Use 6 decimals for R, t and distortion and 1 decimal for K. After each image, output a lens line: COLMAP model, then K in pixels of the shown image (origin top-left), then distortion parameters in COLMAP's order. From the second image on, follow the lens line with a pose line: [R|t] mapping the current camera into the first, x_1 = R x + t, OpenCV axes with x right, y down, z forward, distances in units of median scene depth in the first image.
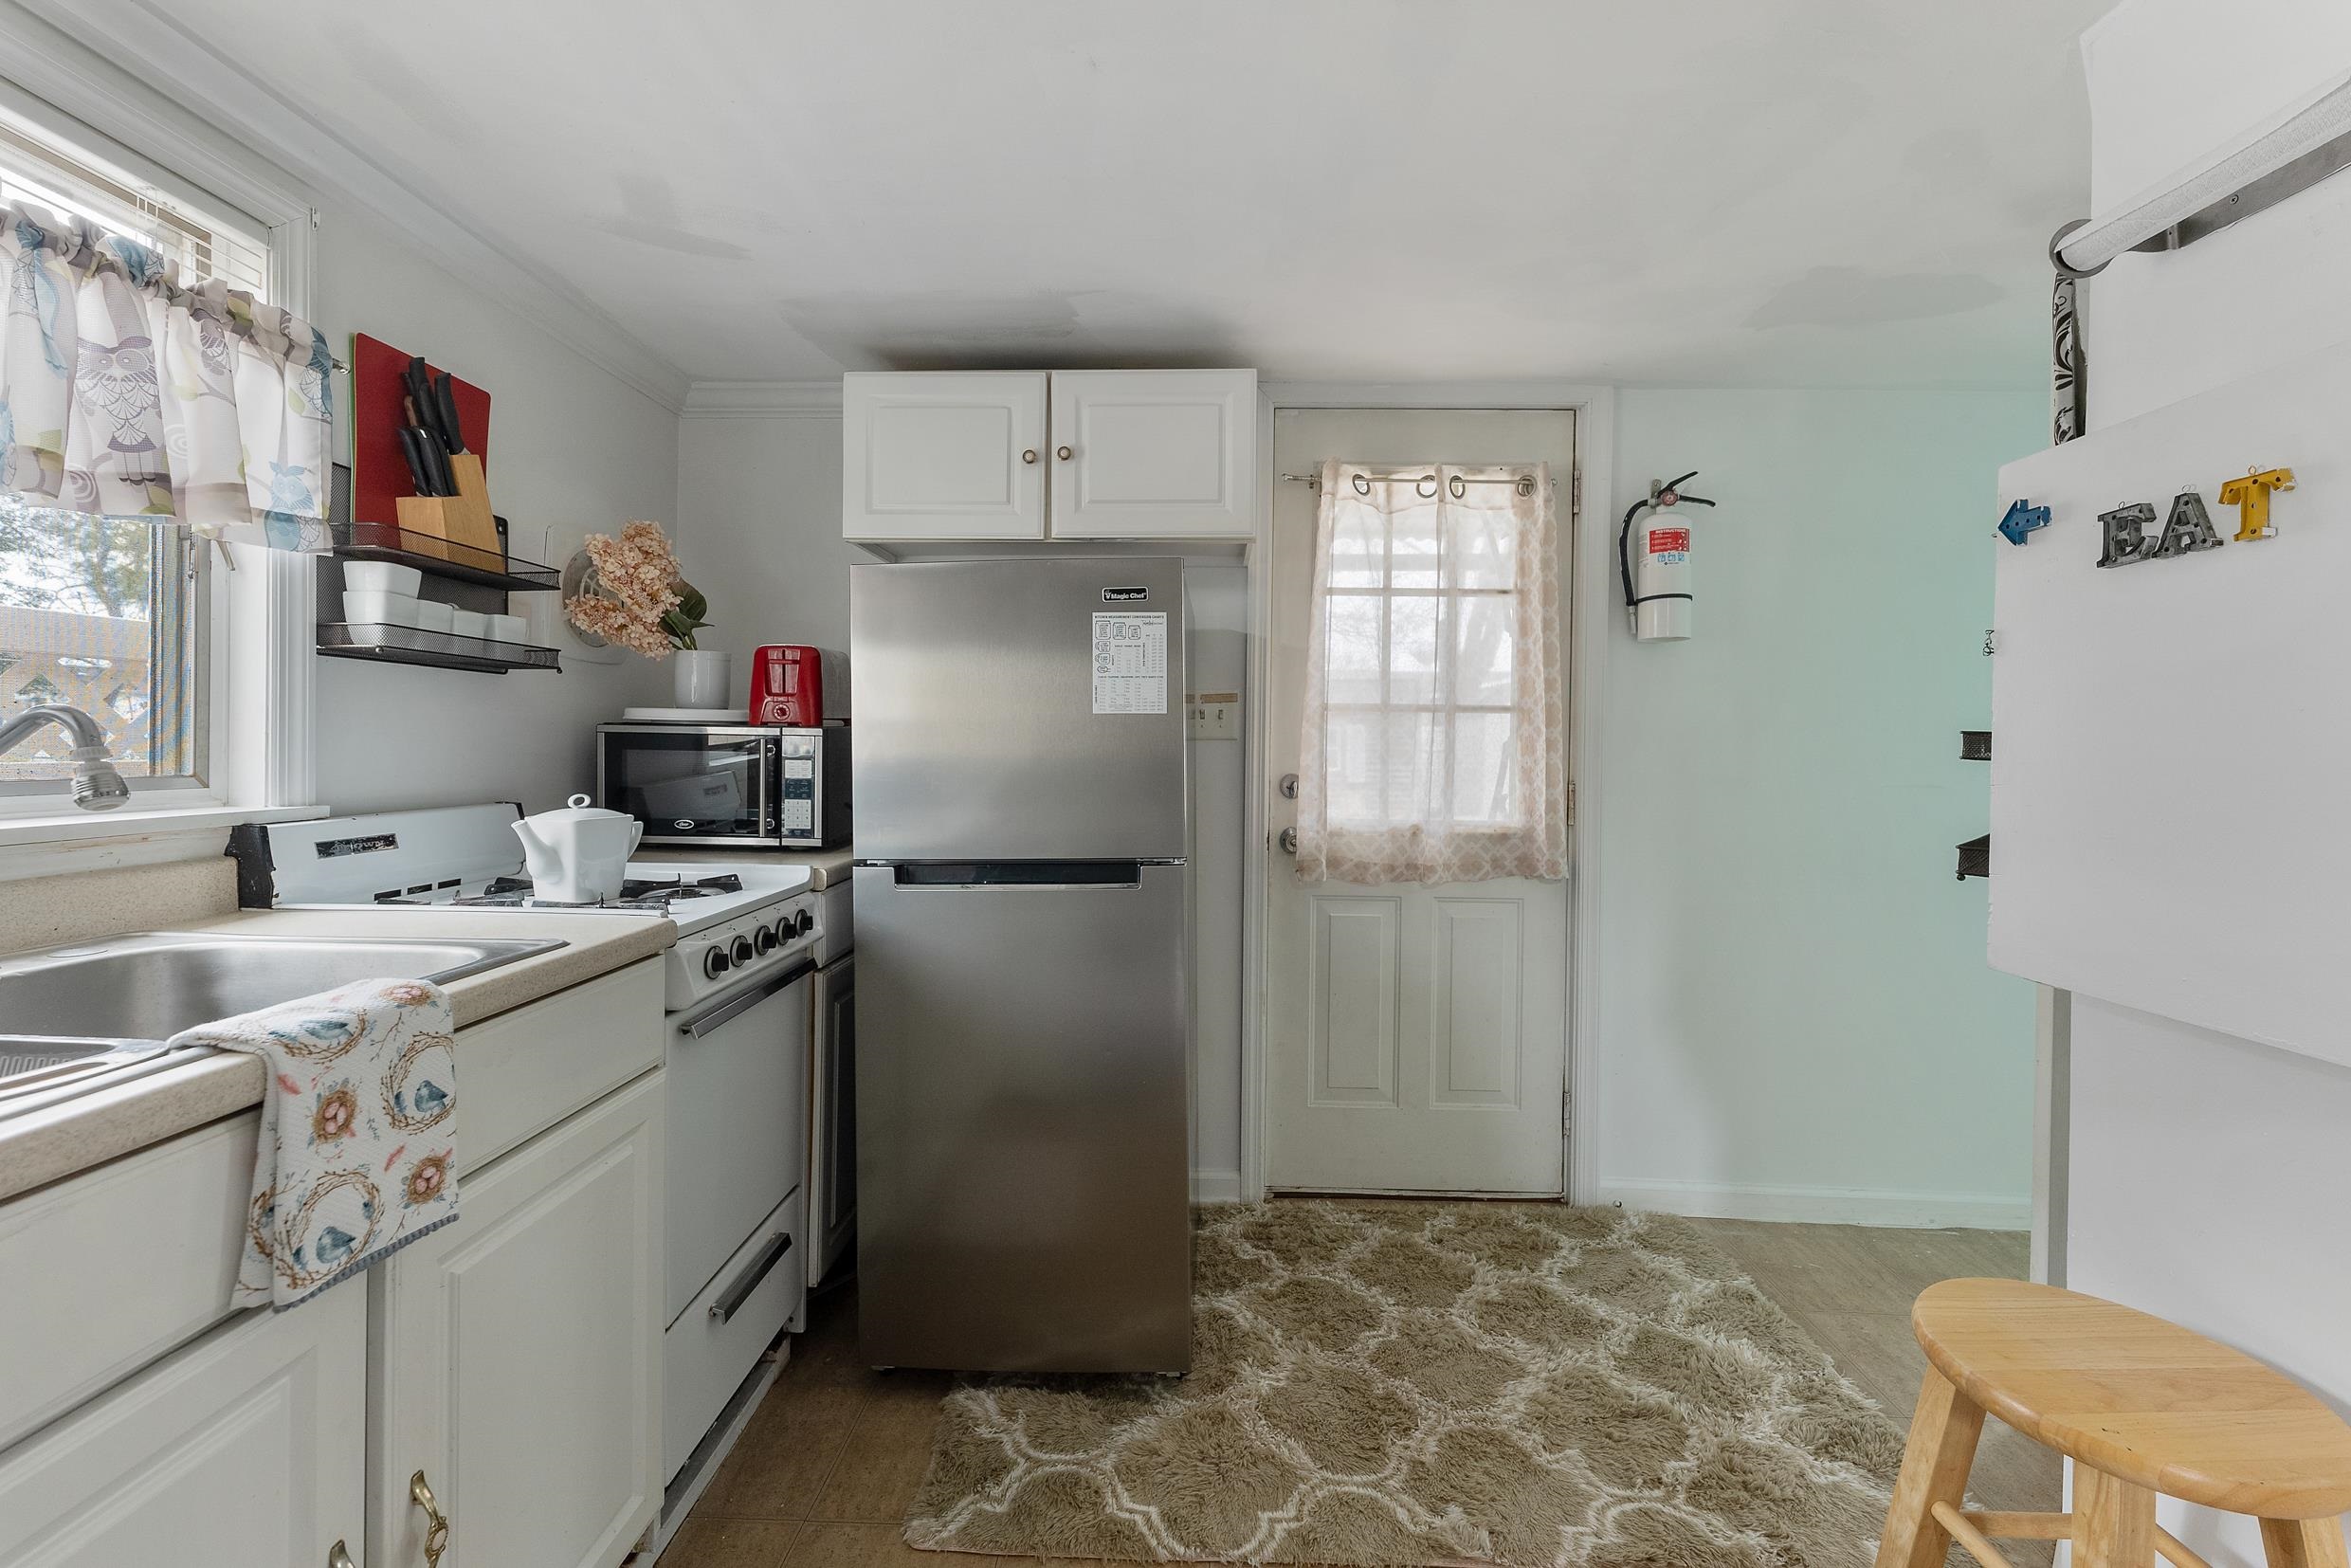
lens RADIAL K [[931.5, 0, 1175.0], [0, 931.5, 753.6], [0, 0, 1]] dist [-0.000069, -0.000234]
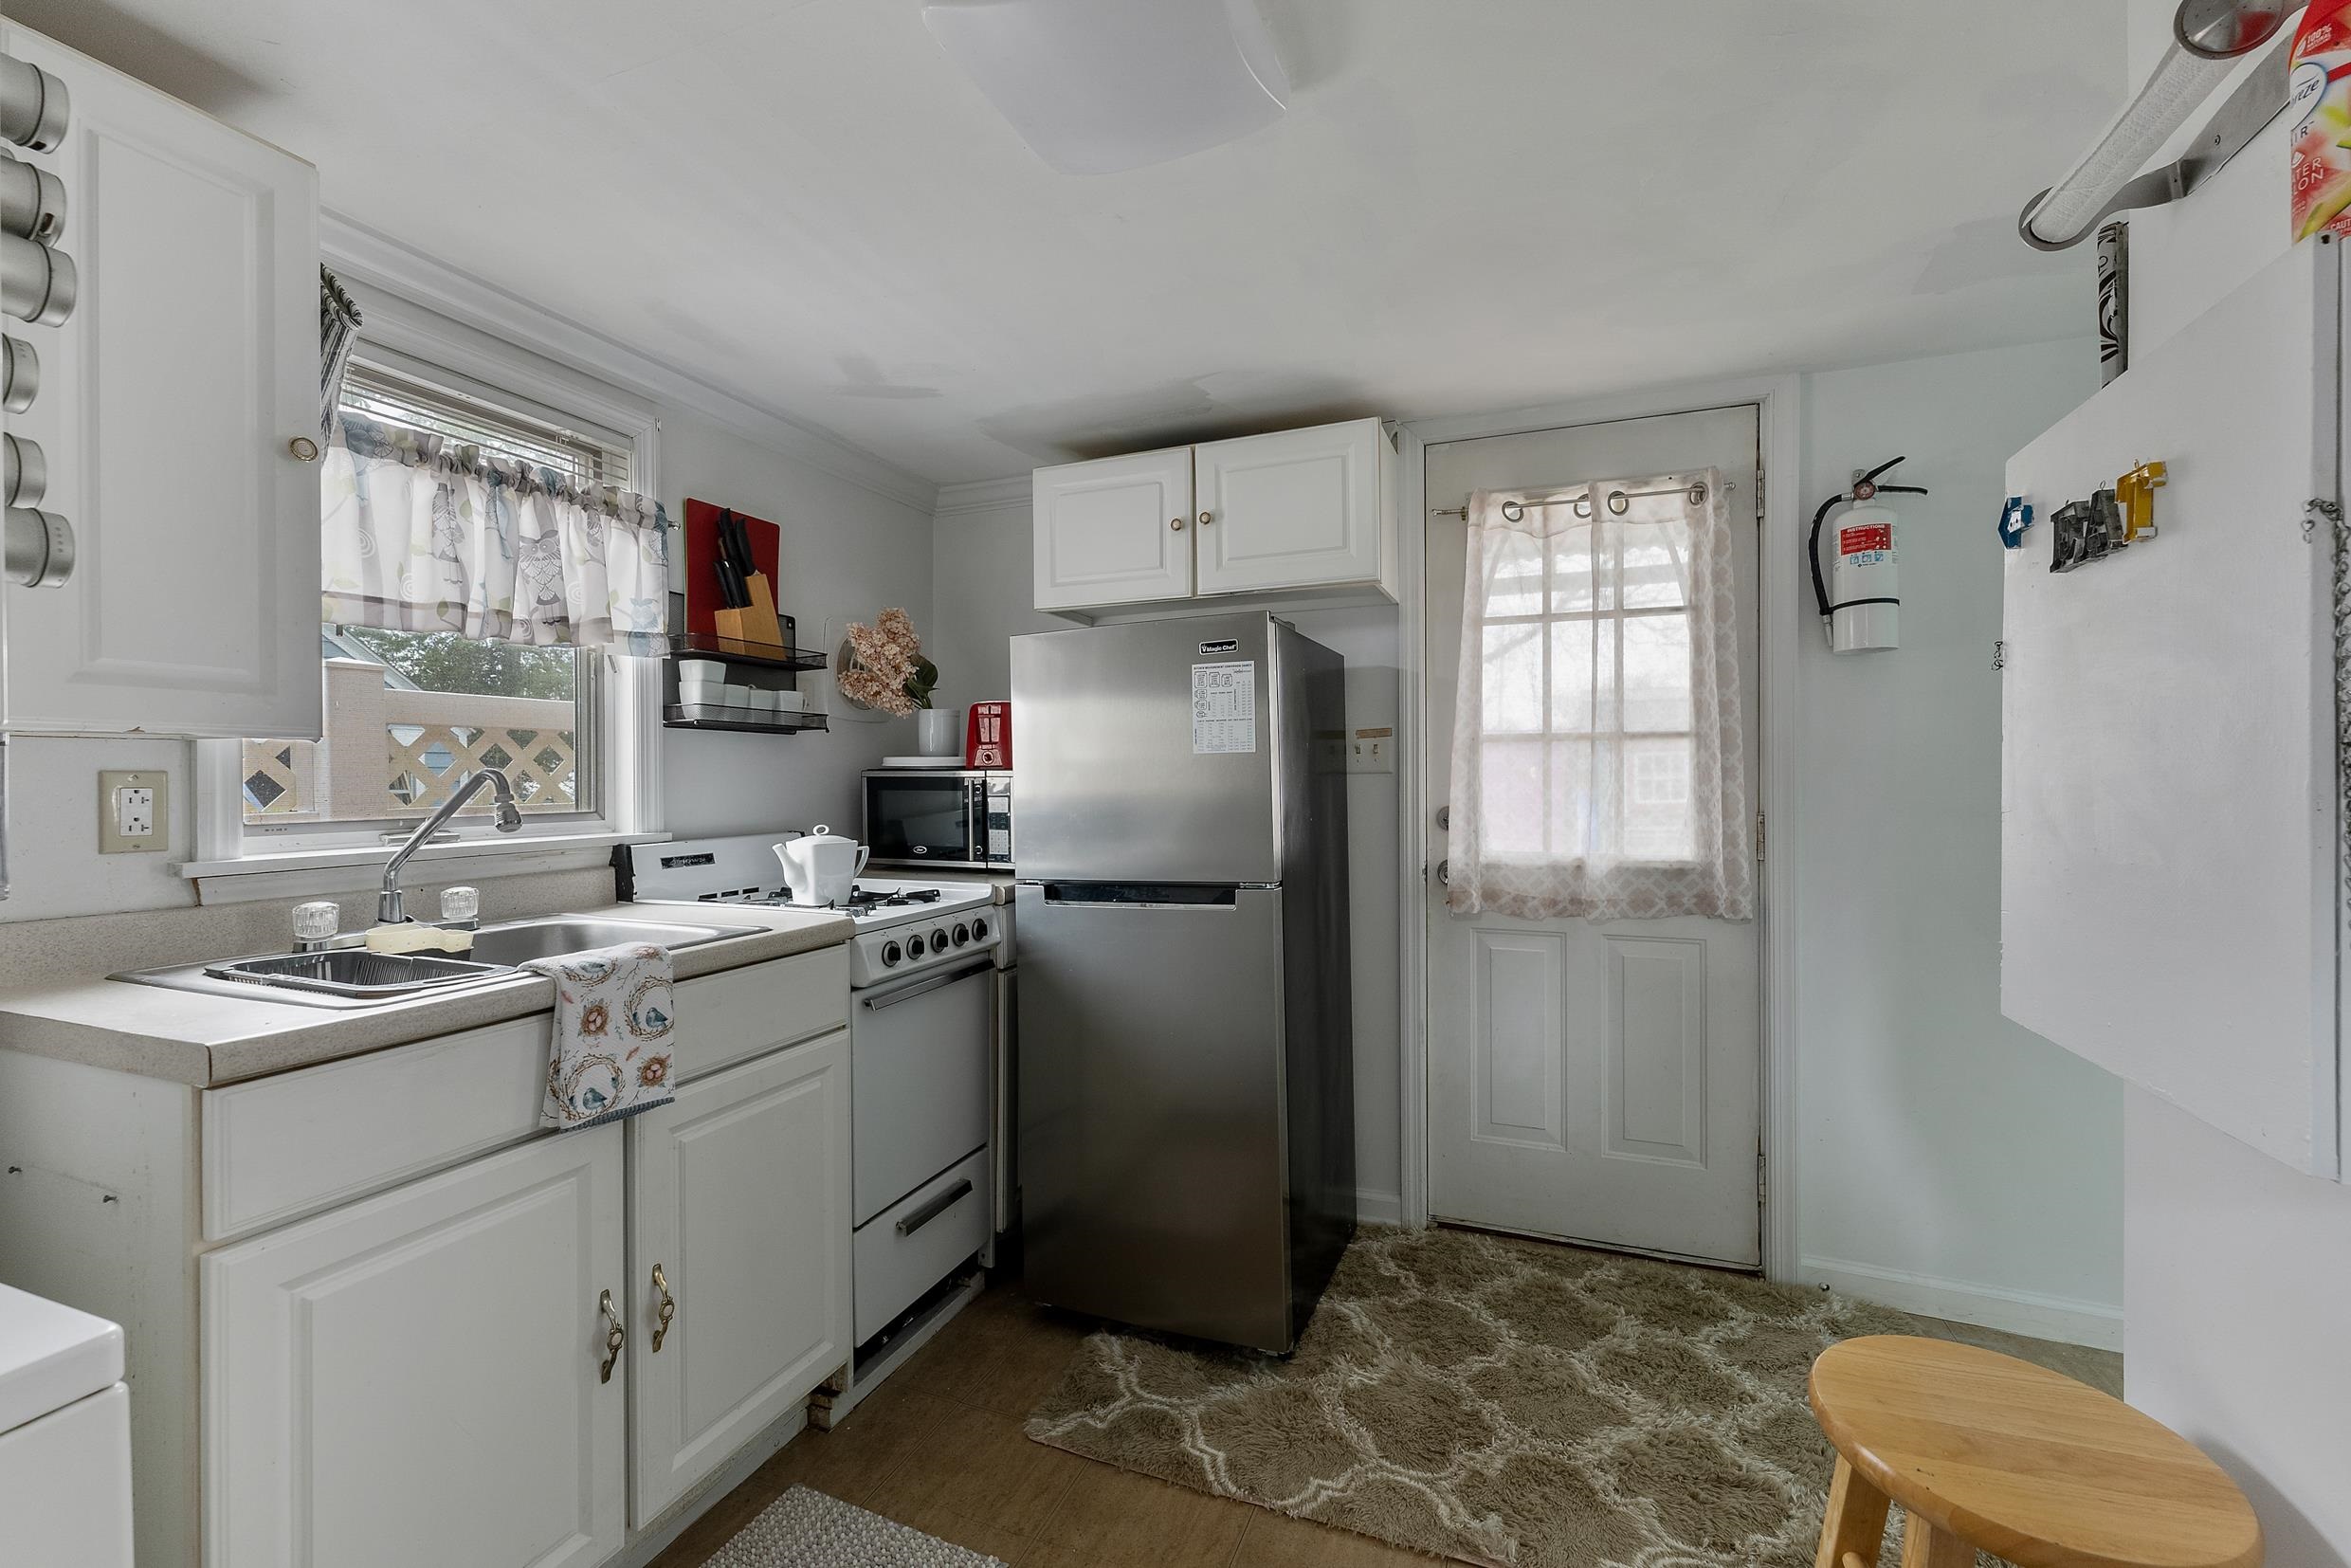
lens RADIAL K [[957.7, 0, 1175.5], [0, 957.7, 784.0], [0, 0, 1]] dist [0.001210, -0.000062]
pose [[0.938296, -0.014779, -0.345518, 0.281752], [0.013426, 0.999890, -0.006310, 0.000670], [0.345573, 0.001281, 0.938391, -0.096882]]
